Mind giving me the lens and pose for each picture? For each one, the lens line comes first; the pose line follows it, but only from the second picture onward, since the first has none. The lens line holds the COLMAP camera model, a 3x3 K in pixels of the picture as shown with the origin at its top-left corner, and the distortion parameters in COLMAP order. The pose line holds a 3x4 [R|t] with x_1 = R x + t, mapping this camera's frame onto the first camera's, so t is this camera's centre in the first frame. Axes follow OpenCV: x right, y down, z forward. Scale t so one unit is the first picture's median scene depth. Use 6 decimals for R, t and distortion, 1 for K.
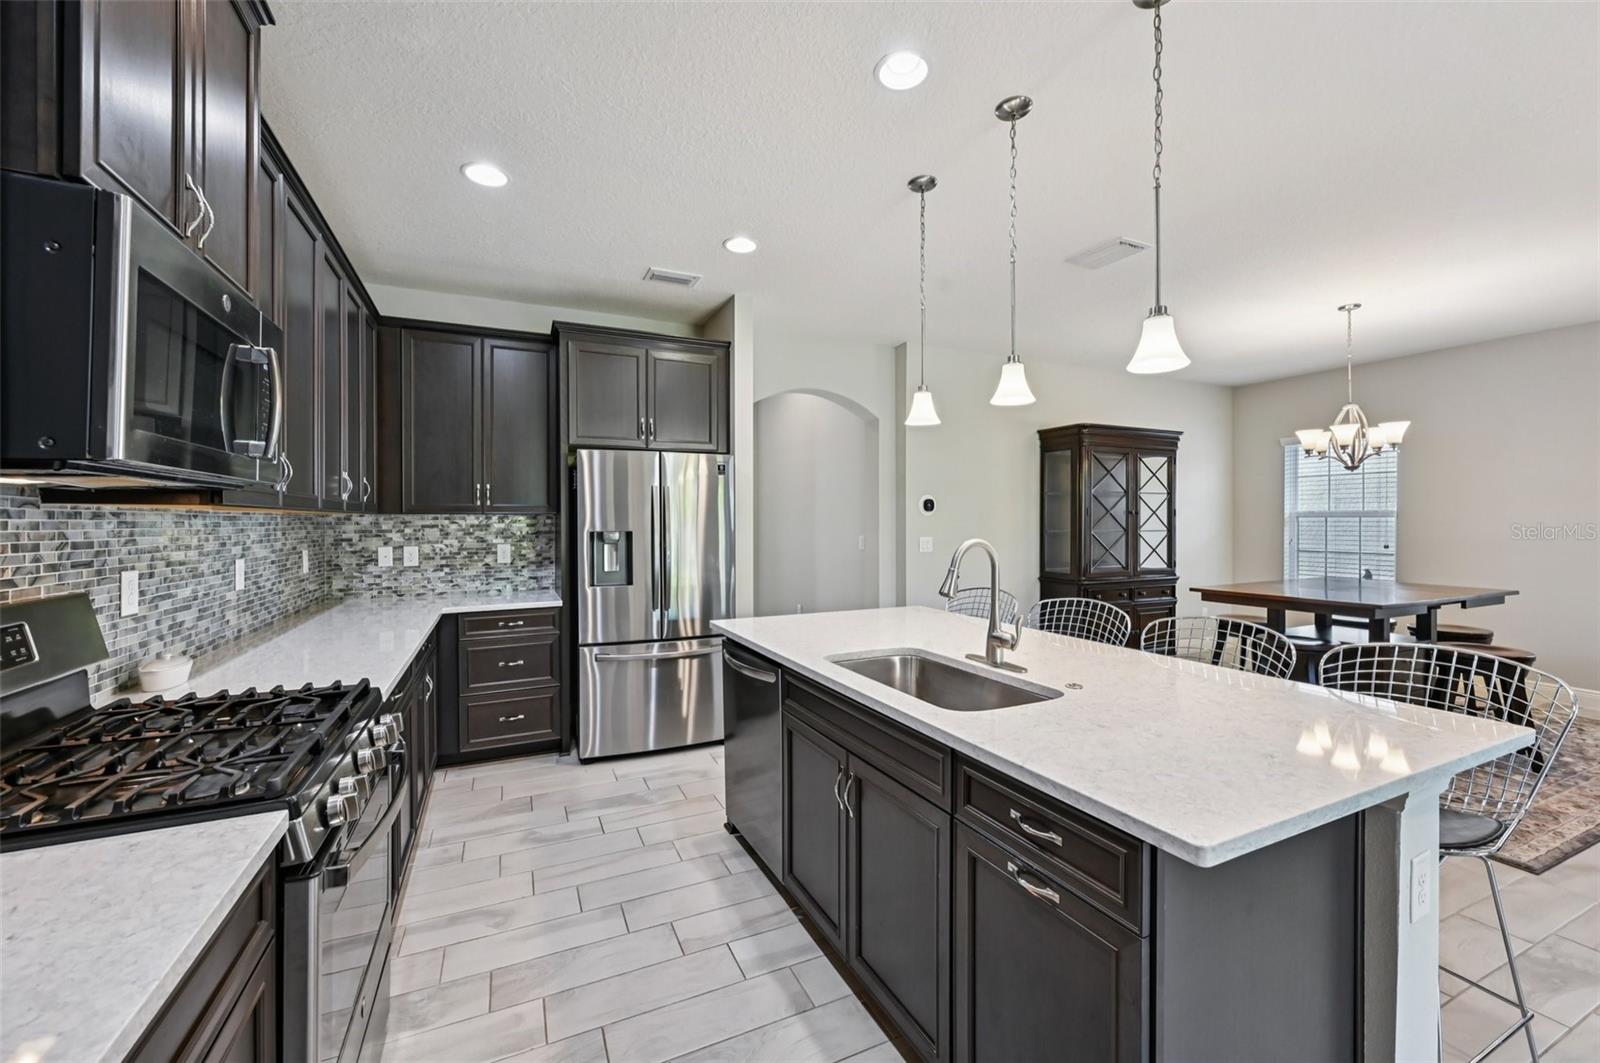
lens RADIAL K [[632.7, 0, 800.8], [0, 632.7, 524.2], [0, 0, 1]] dist [-0.001076, 0.000172]
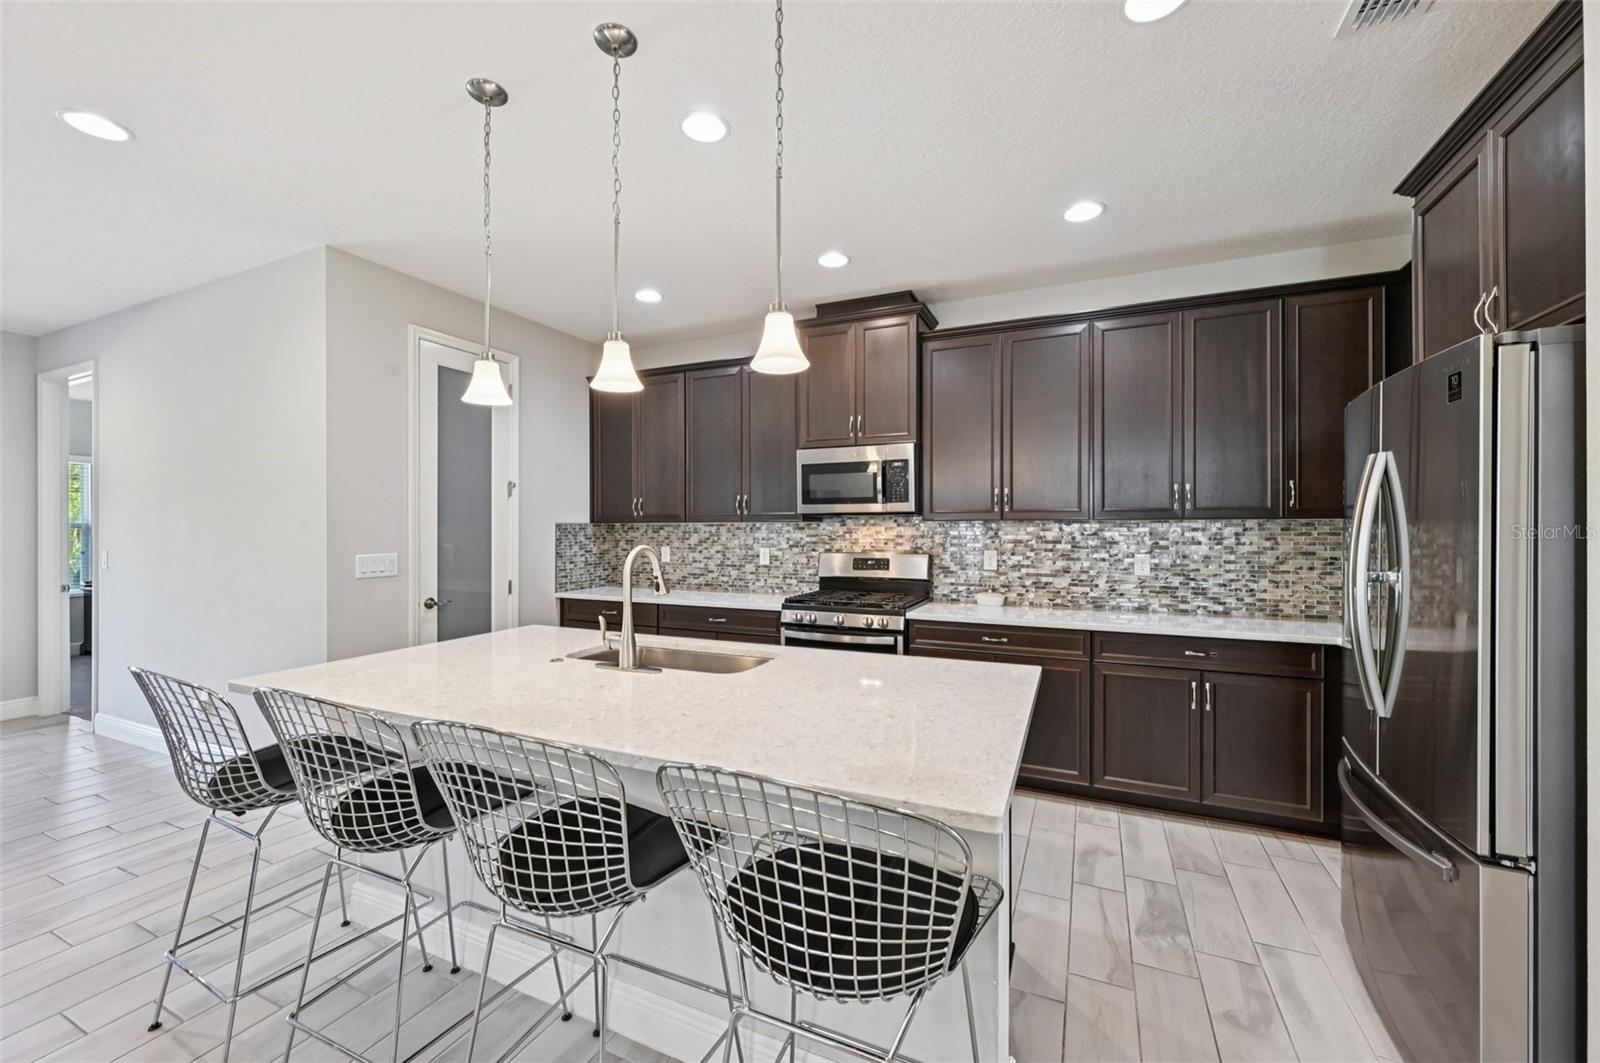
lens RADIAL K [[632.7, 0, 800.8], [0, 632.7, 524.2], [0, 0, 1]] dist [-0.001076, 0.000172]
pose [[-0.763357, 0.000397, -0.645976, 0.425977], [0.000135, 1.000000, 0.000455, -0.008357], [0.645976, 0.000260, -0.763357, 1.107529]]
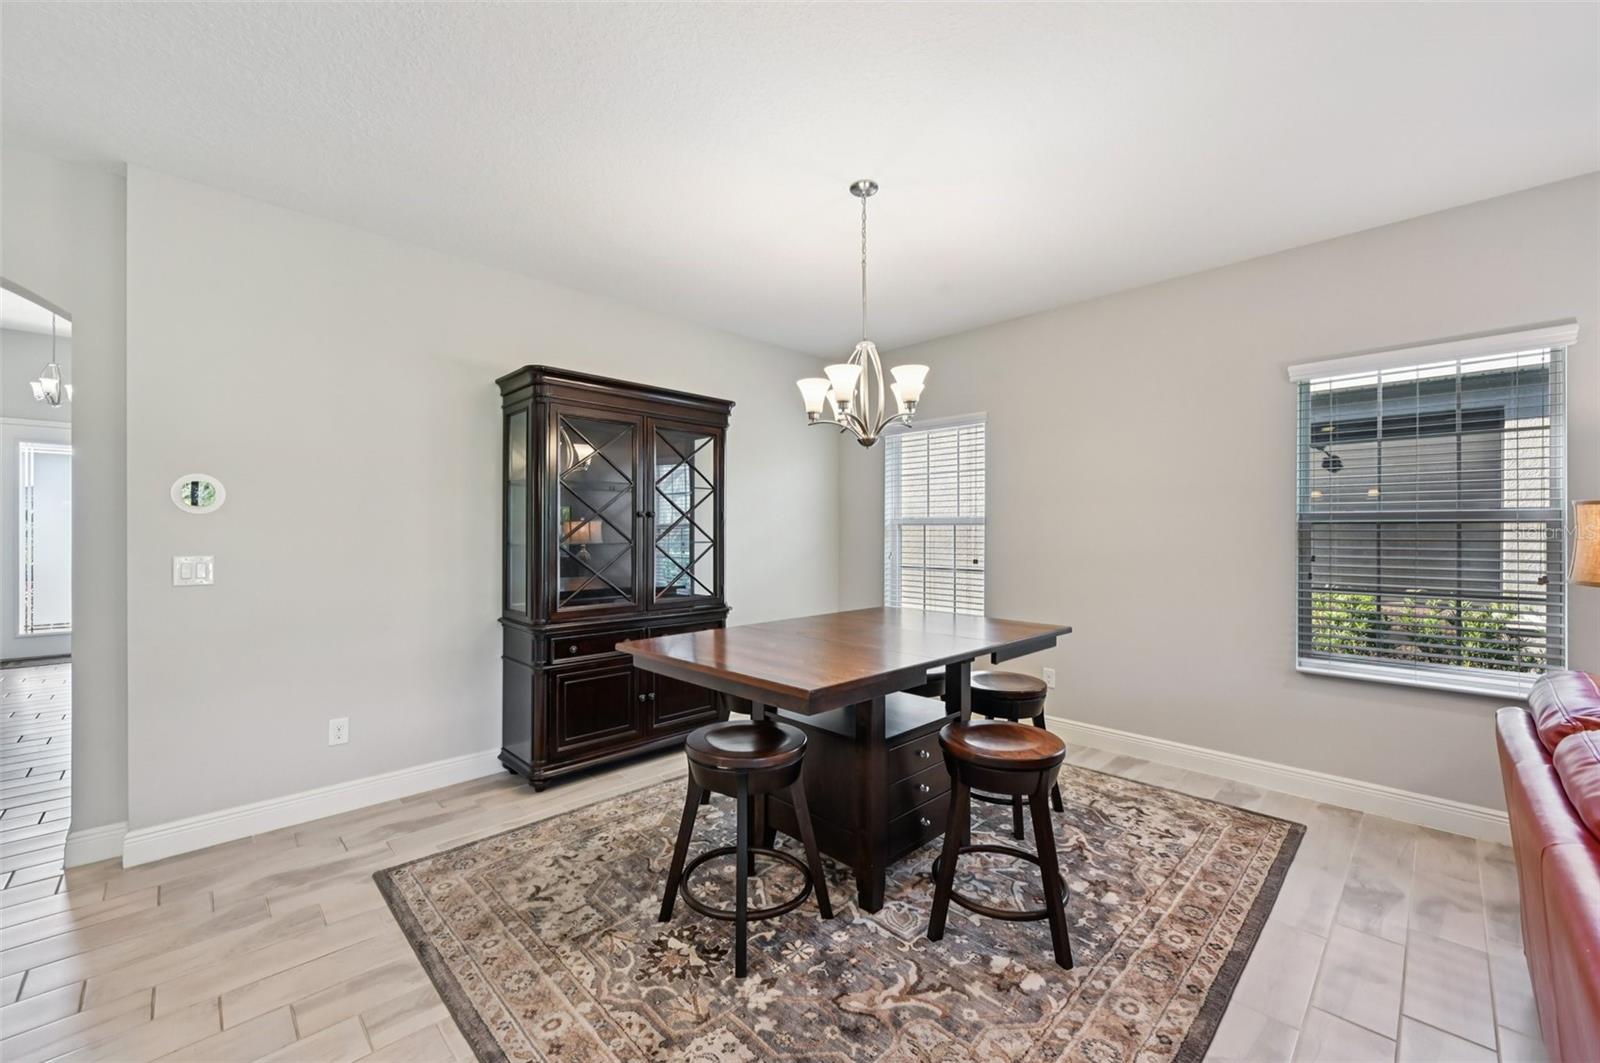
lens RADIAL K [[632.1, 0, 800.0], [0, 632.1, 531.5], [0, 0, 1]] dist [-0.013058, 0.000003]
pose [[0.939433, 0.003700, 0.342713, 0.701734], [-0.001232, 0.999972, -0.007418, 0.005779], [-0.342731, 0.006547, 0.939411, 0.510850]]
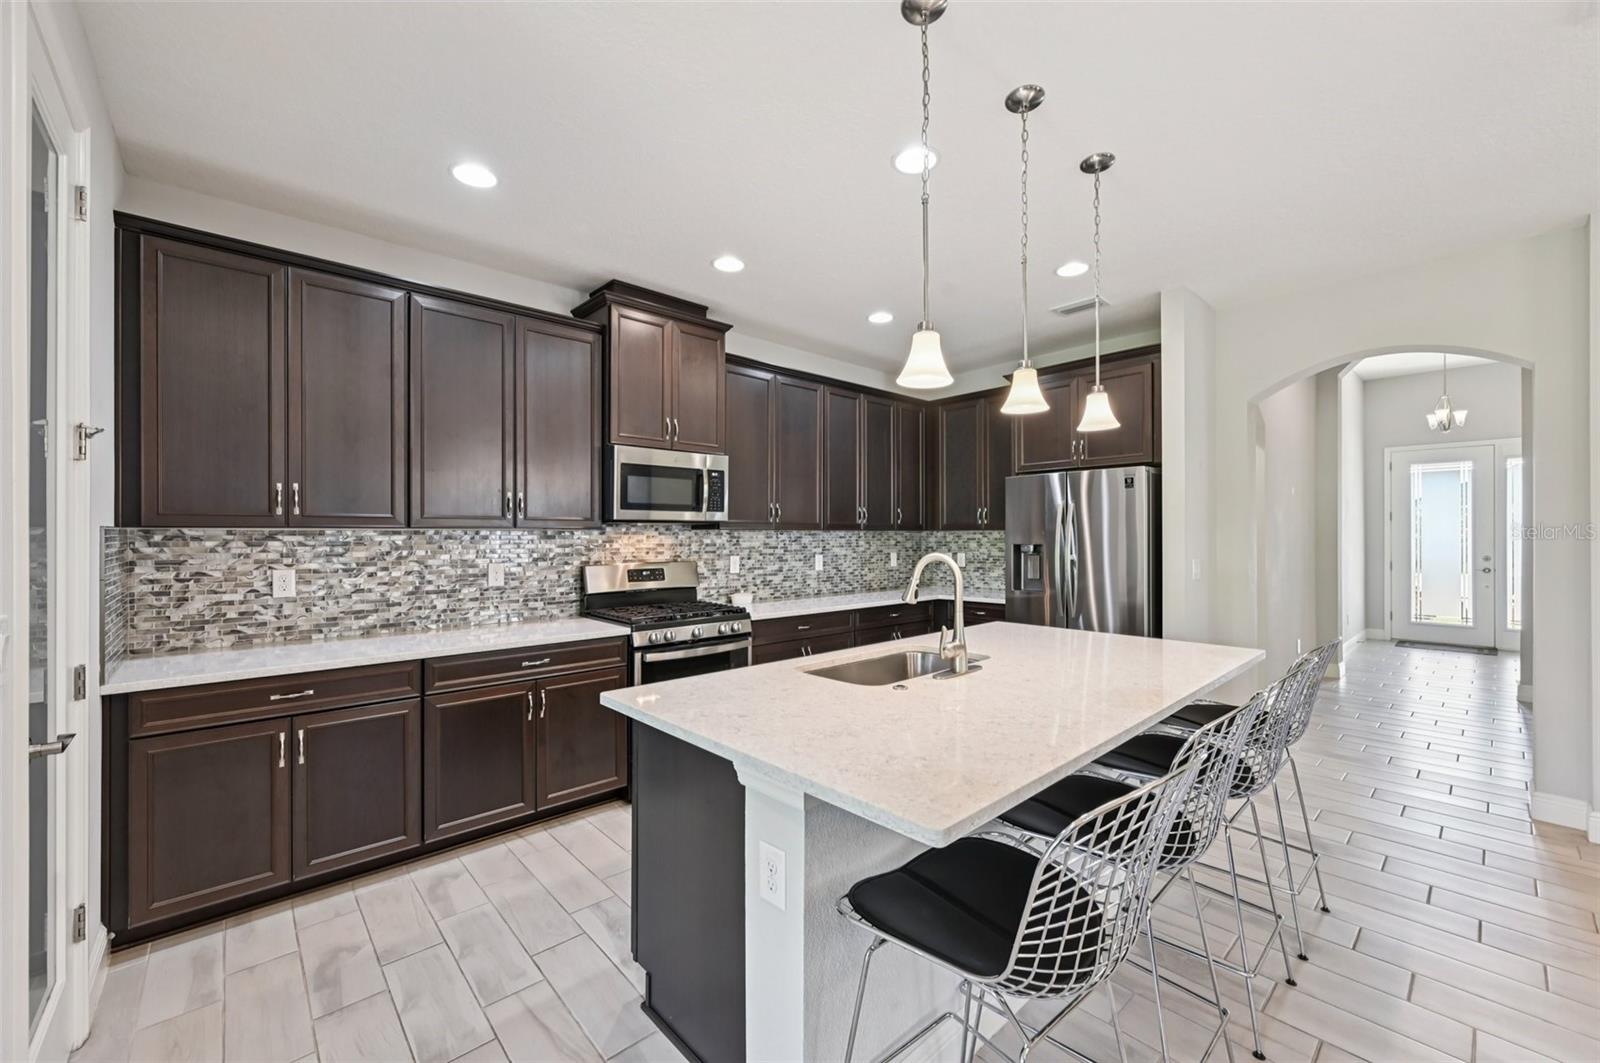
lens RADIAL K [[631.7, 0, 801.0], [0, 631.7, 534.2], [0, 0, 1]] dist [0.000653, 0.000029]
pose [[0.298254, -0.000657, -0.954486, 0.693997], [-0.003554, 0.999992, -0.001799, -0.003974], [0.954480, 0.003929, 0.298249, 0.246505]]
